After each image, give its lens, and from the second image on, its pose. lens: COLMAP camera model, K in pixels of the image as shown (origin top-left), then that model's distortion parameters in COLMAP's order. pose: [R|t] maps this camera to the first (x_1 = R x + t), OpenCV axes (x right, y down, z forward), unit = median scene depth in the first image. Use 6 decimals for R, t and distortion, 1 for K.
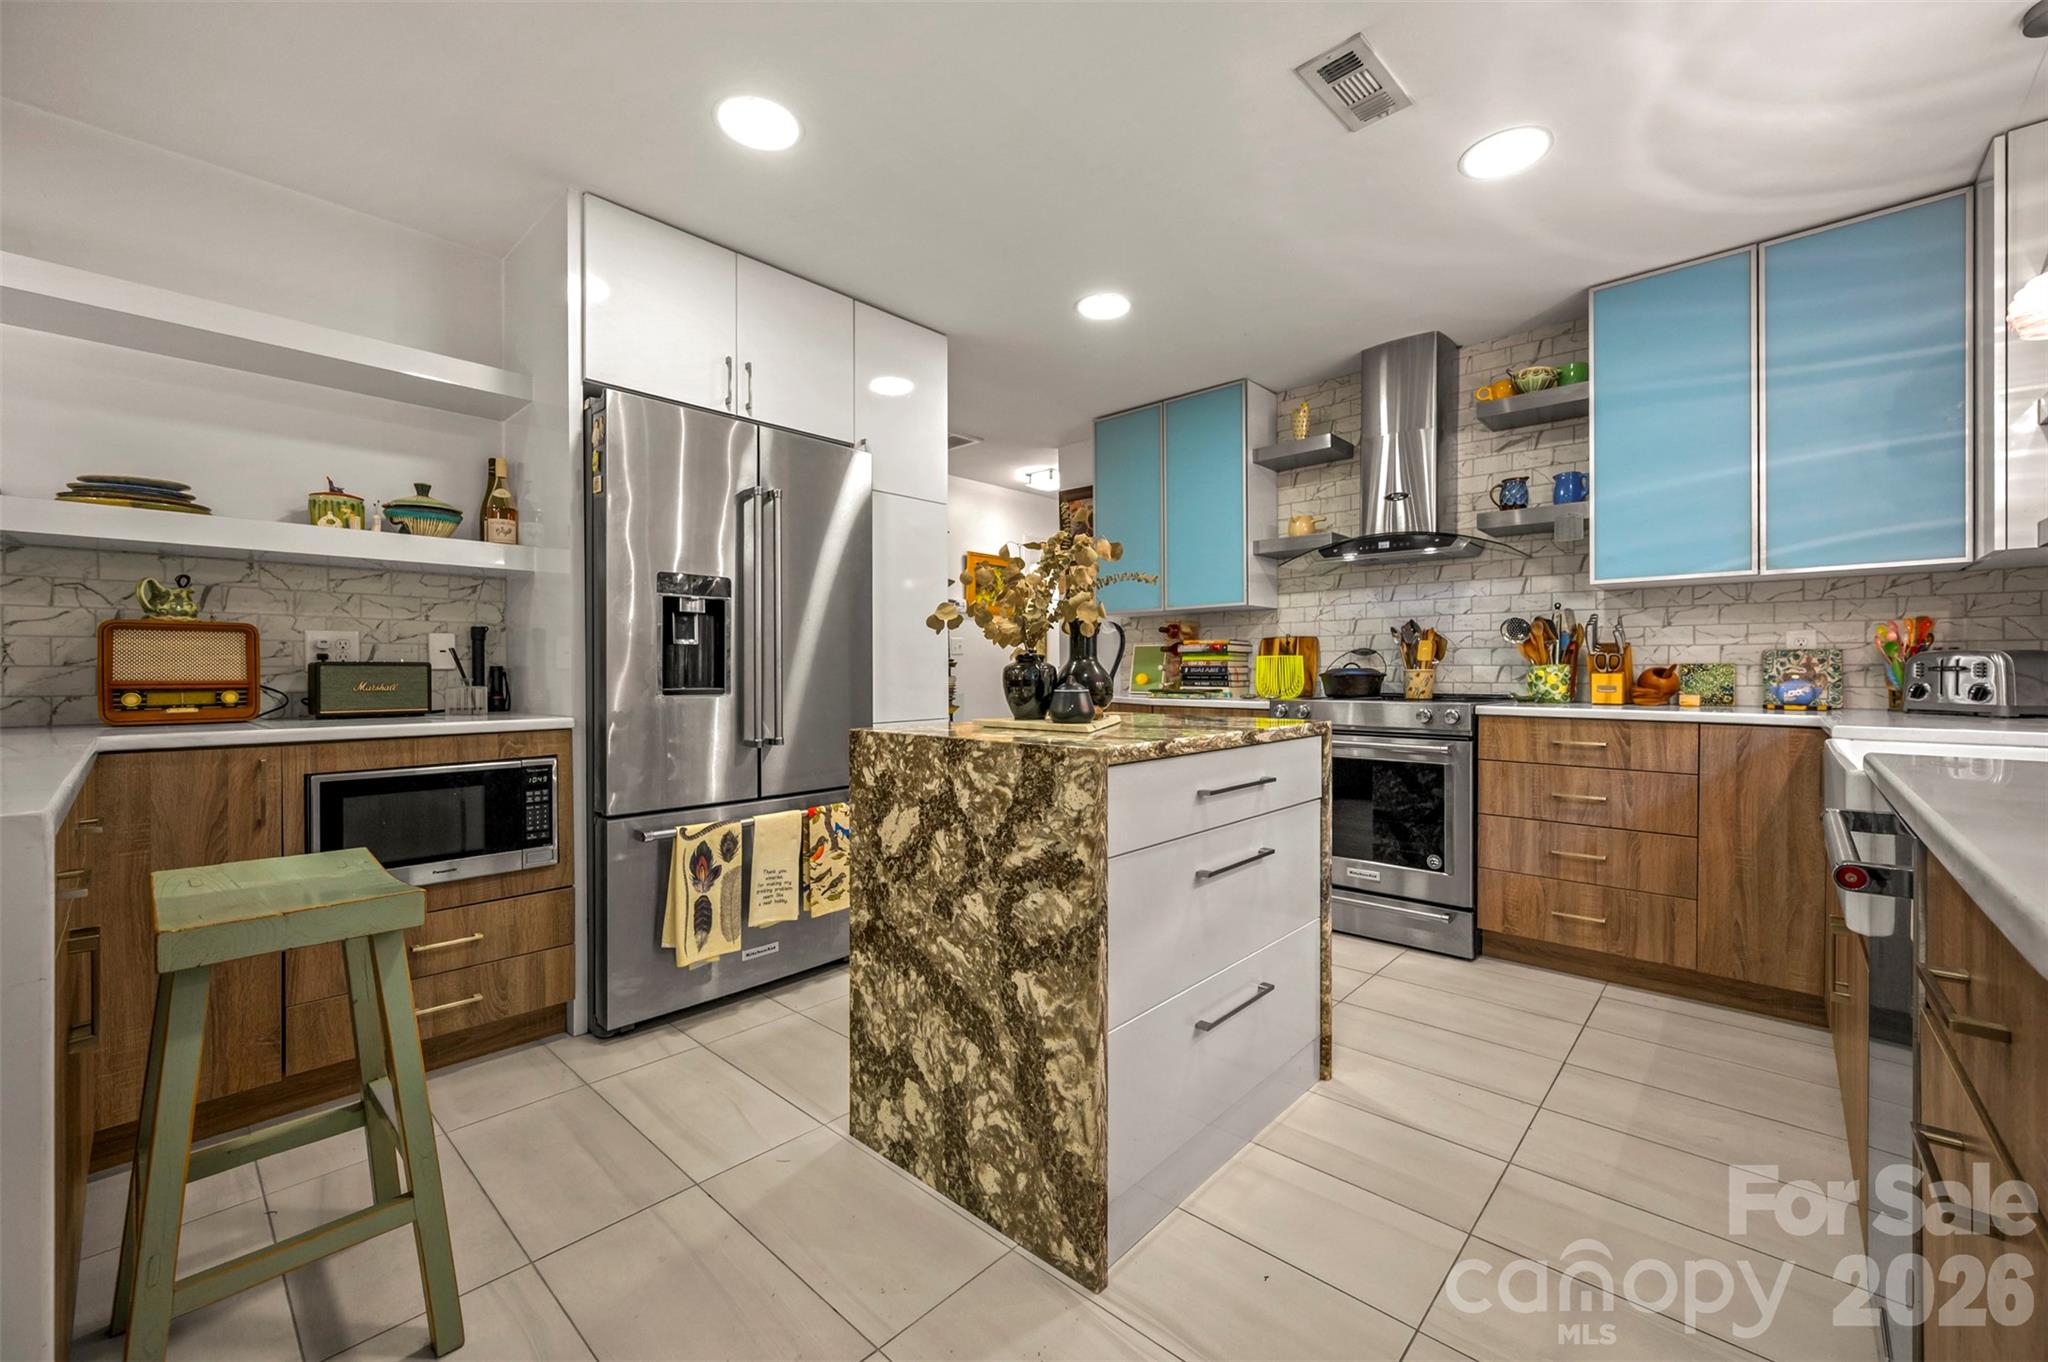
lens RADIAL K [[805.6, 0, 1033.7], [0, 805.6, 673.4], [0, 0, 1]] dist [0.000425, -0.000098]
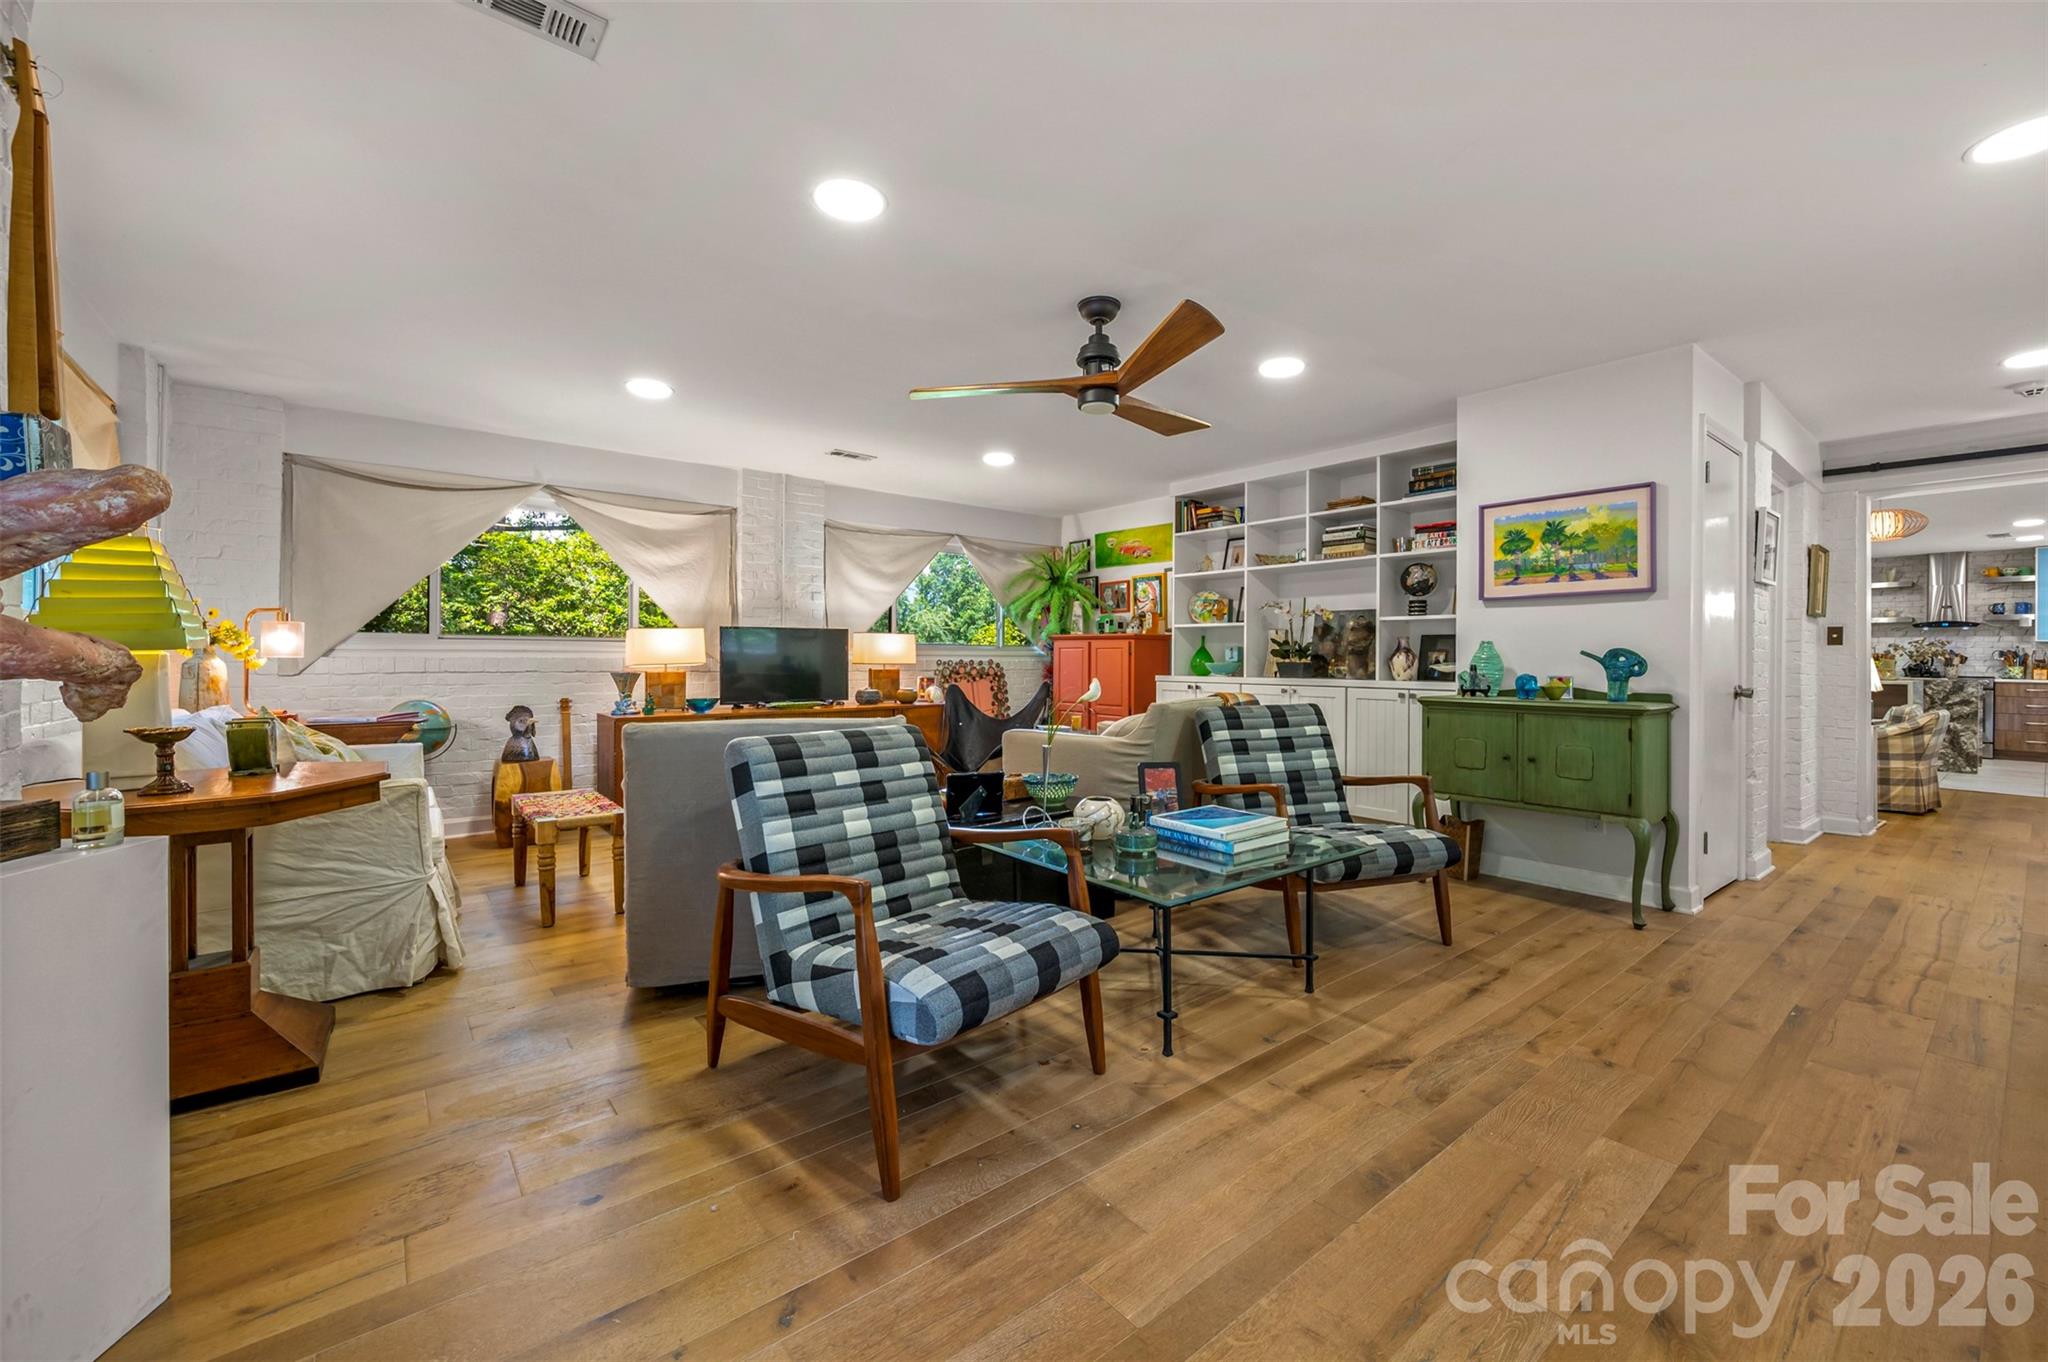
lens RADIAL K [[817.2, 0, 1049.9], [0, 817.2, 657.2], [0, 0, 1]] dist [0.000273, 0.000309]
pose [[0.990375, 0.009117, -0.138111, -3.315429], [-0.010041, 0.999932, -0.005999, 0.012075], [0.138047, 0.007328, 0.990399, -3.340530]]
